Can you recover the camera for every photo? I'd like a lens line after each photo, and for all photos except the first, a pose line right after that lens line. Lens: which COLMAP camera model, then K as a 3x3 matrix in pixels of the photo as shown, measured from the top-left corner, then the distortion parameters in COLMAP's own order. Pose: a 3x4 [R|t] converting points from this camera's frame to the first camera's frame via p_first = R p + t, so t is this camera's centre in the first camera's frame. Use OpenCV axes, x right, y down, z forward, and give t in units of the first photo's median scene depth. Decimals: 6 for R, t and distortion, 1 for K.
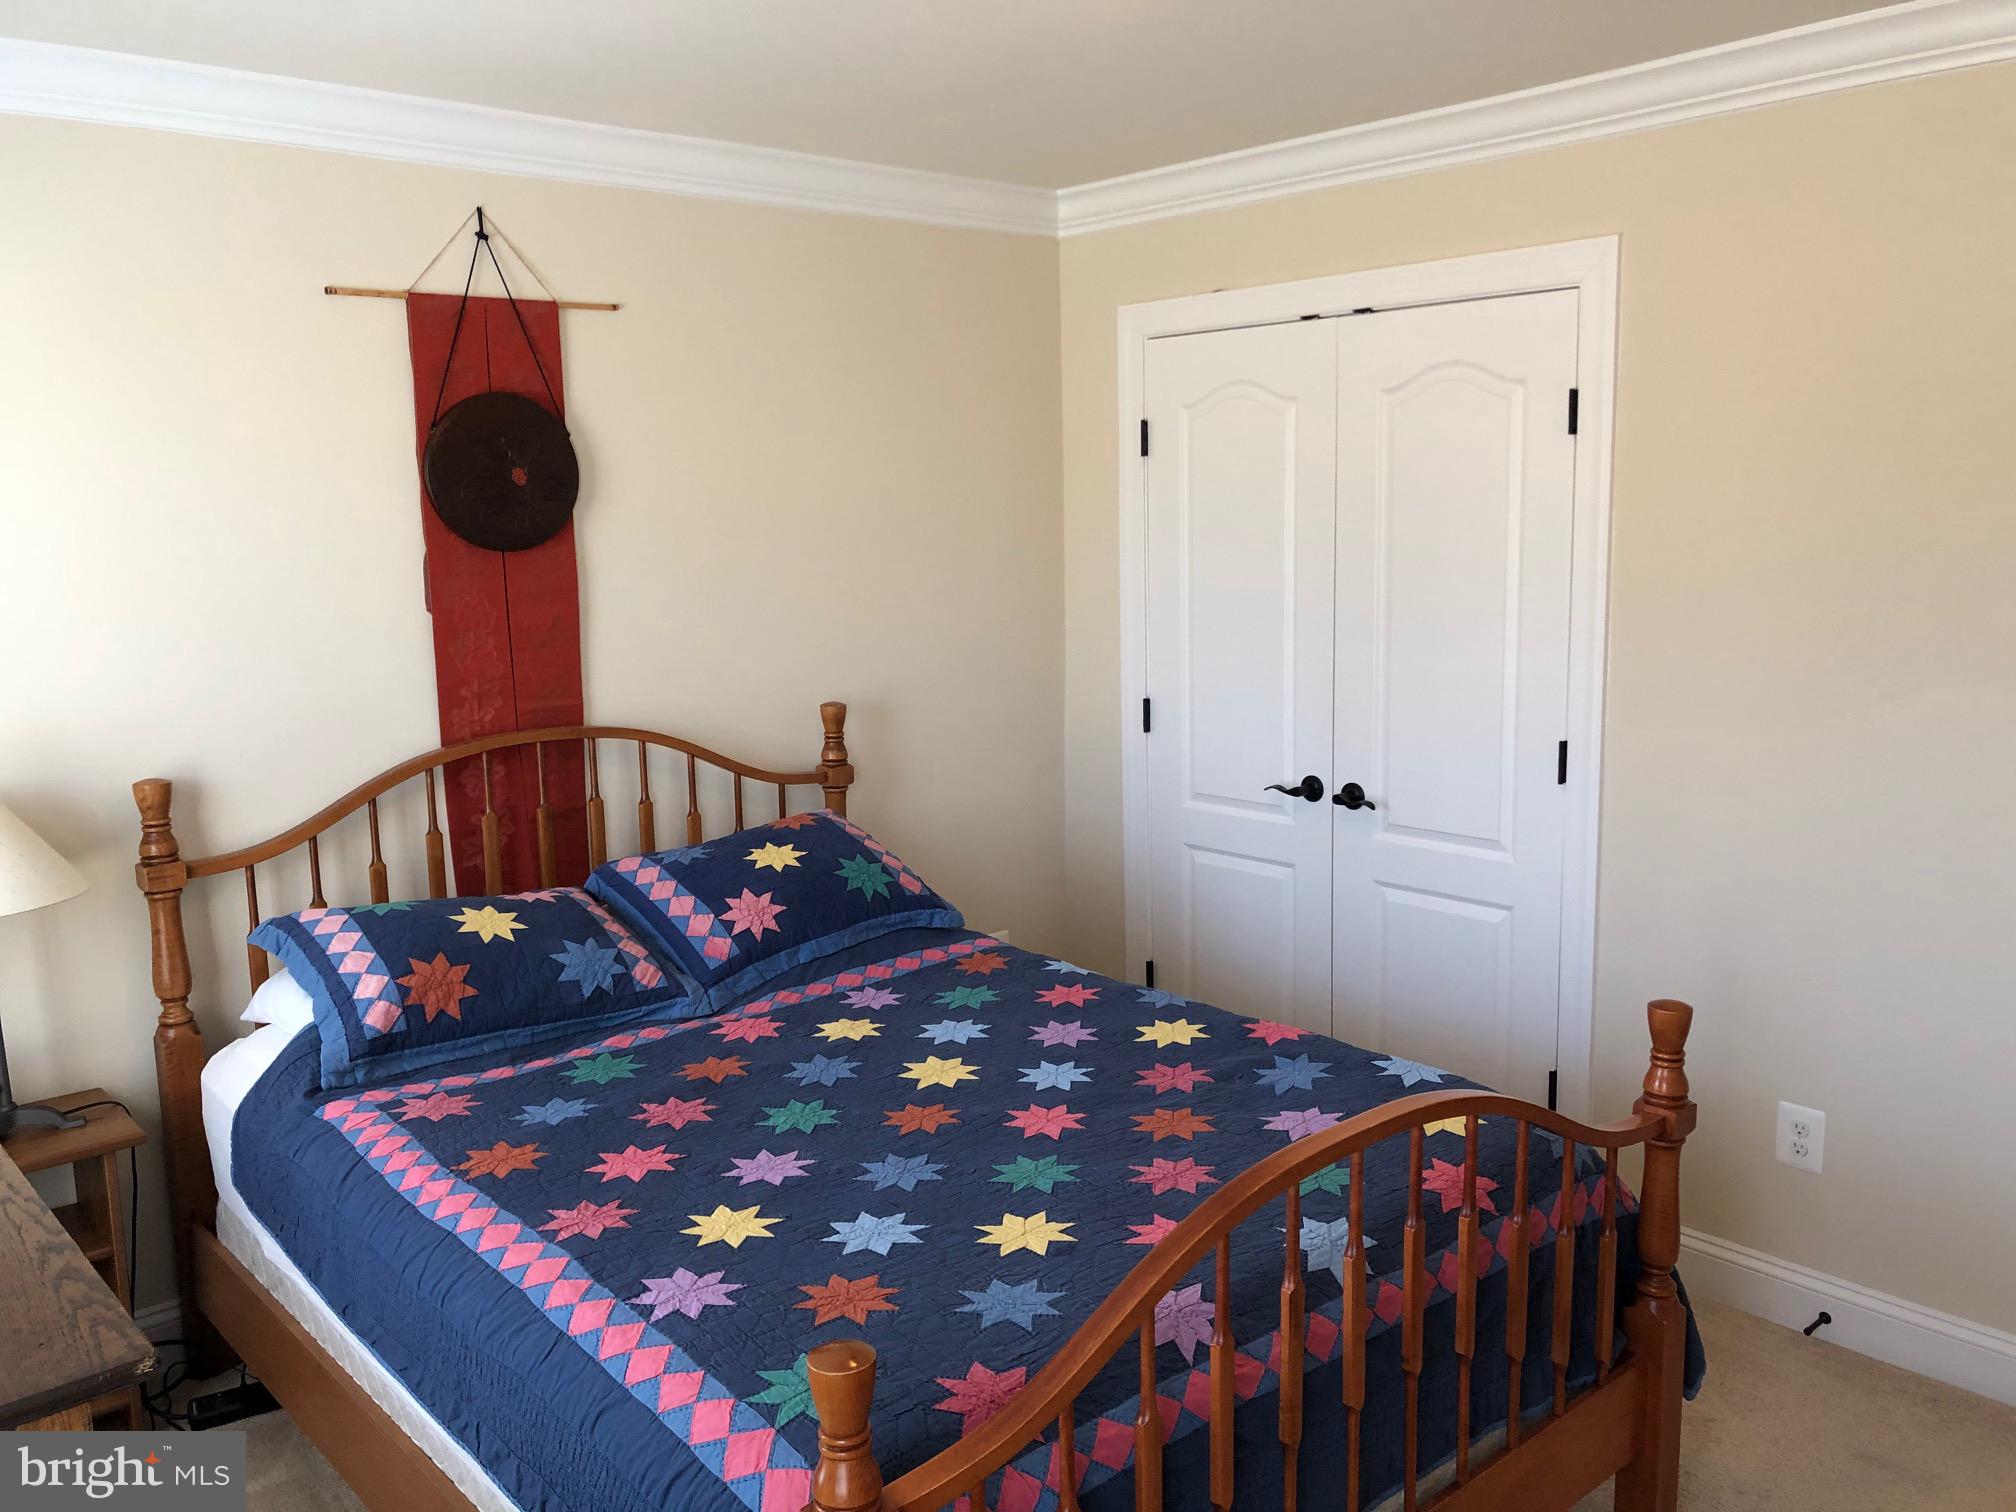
lens RADIAL K [[1640.8, 0, 1003.5], [0, 1640.8, 755.2], [0, 0, 1]] dist [0.049334, -0.067284]
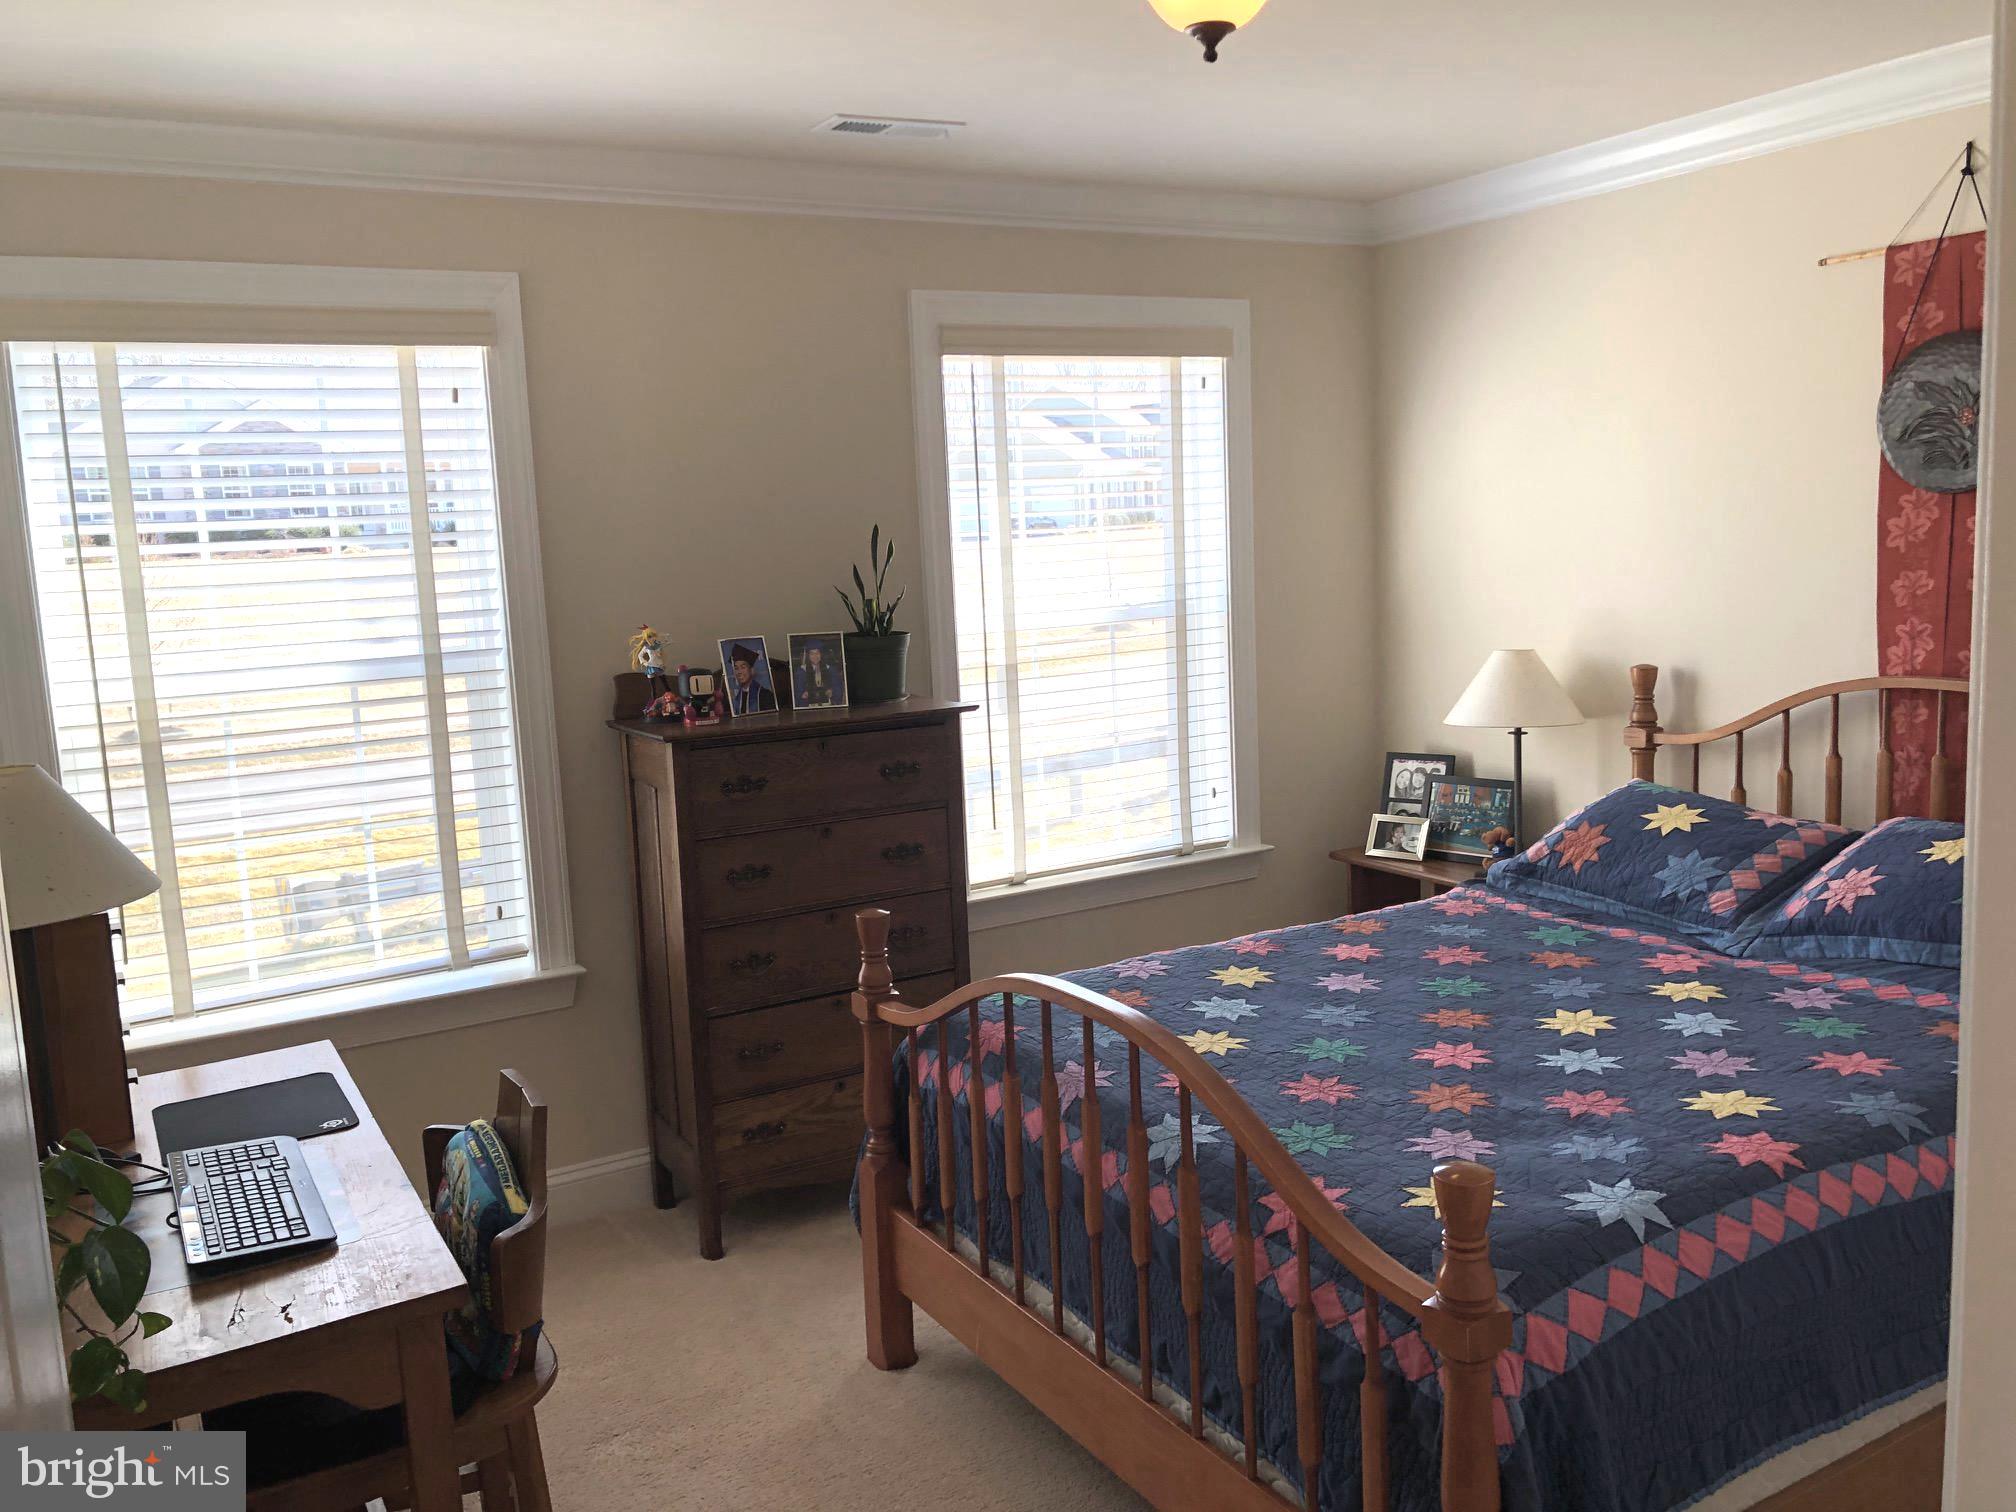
lens RADIAL K [[1640.8, 0, 1012.7], [0, 1640.8, 755.5], [0, 0, 1]] dist [0.049334, -0.067284]
pose [[-0.182947, 0.170810, -0.968171, 0.862414], [-0.101526, 0.976244, 0.191419, -0.113570], [0.977866, 0.133314, -0.161259, 0.697847]]
